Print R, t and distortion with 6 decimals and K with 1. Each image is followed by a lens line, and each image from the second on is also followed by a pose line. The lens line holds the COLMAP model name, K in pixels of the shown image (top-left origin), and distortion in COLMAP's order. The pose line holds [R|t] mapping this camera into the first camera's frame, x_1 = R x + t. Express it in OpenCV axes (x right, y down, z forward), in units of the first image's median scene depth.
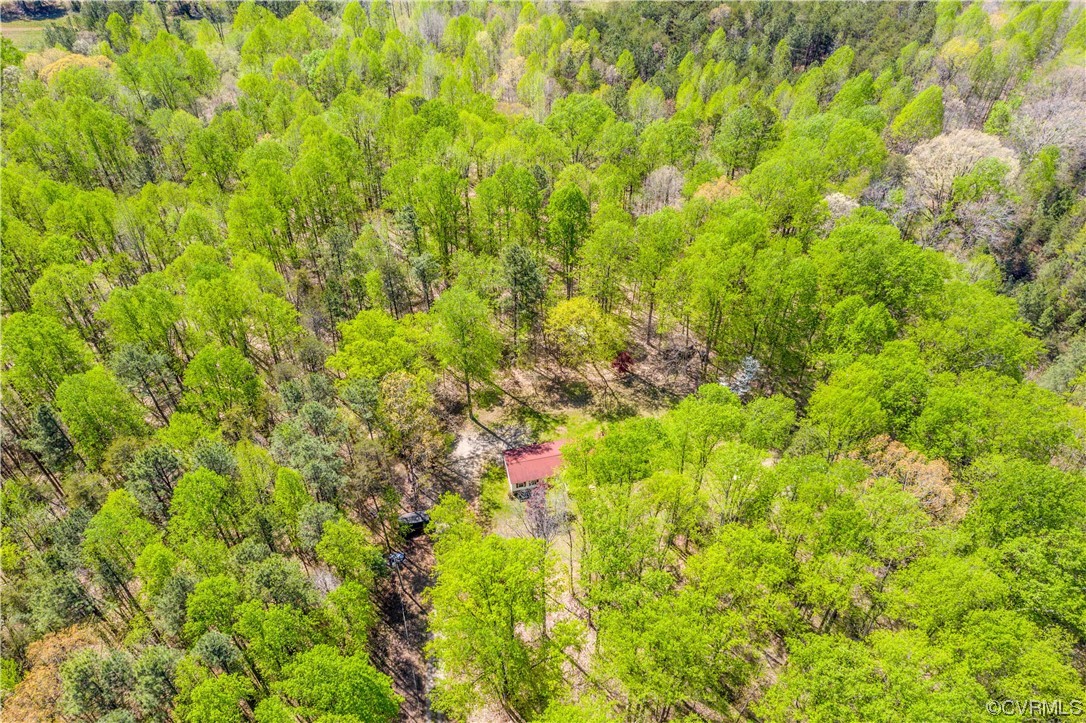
lens RADIAL K [[870.2, 0, 542.7], [0, 870.2, 366.1], [0, 0, 1]] dist [0.016368, -0.000079]
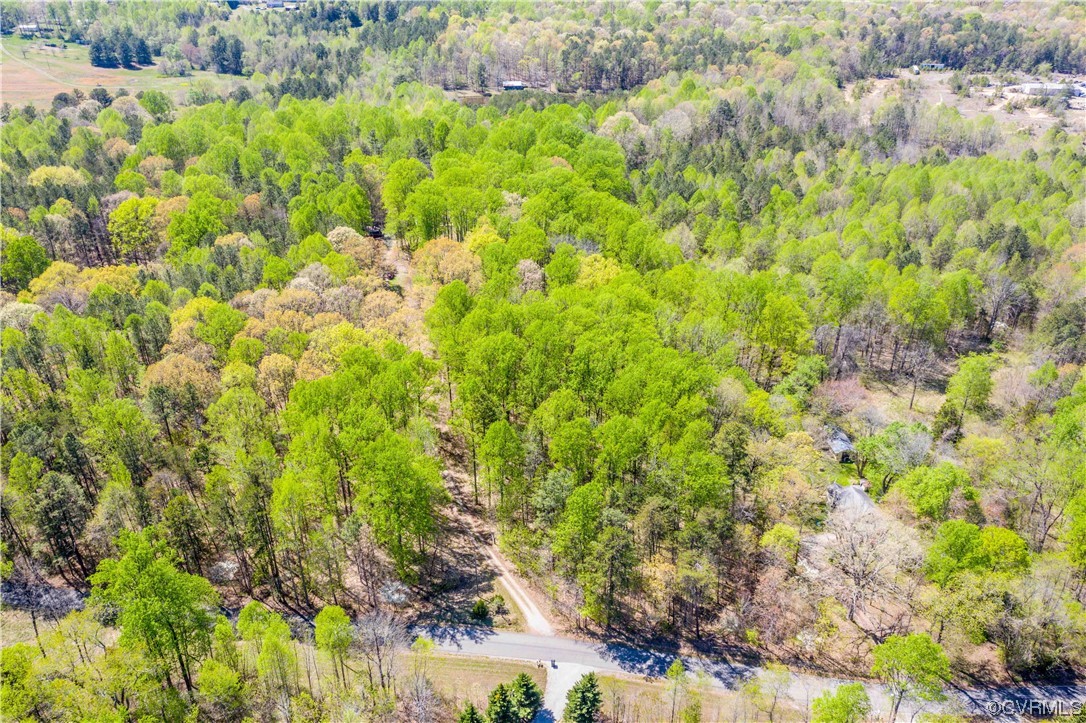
lens RADIAL K [[870.2, 0, 542.7], [0, 870.2, 359.7], [0, 0, 1]] dist [0.016368, -0.000079]
pose [[0.997323, -0.028338, 0.067403, 0.126427], [0.046730, 0.956037, -0.289498, 1.122898], [-0.056236, 0.291872, 0.954803, -1.097163]]
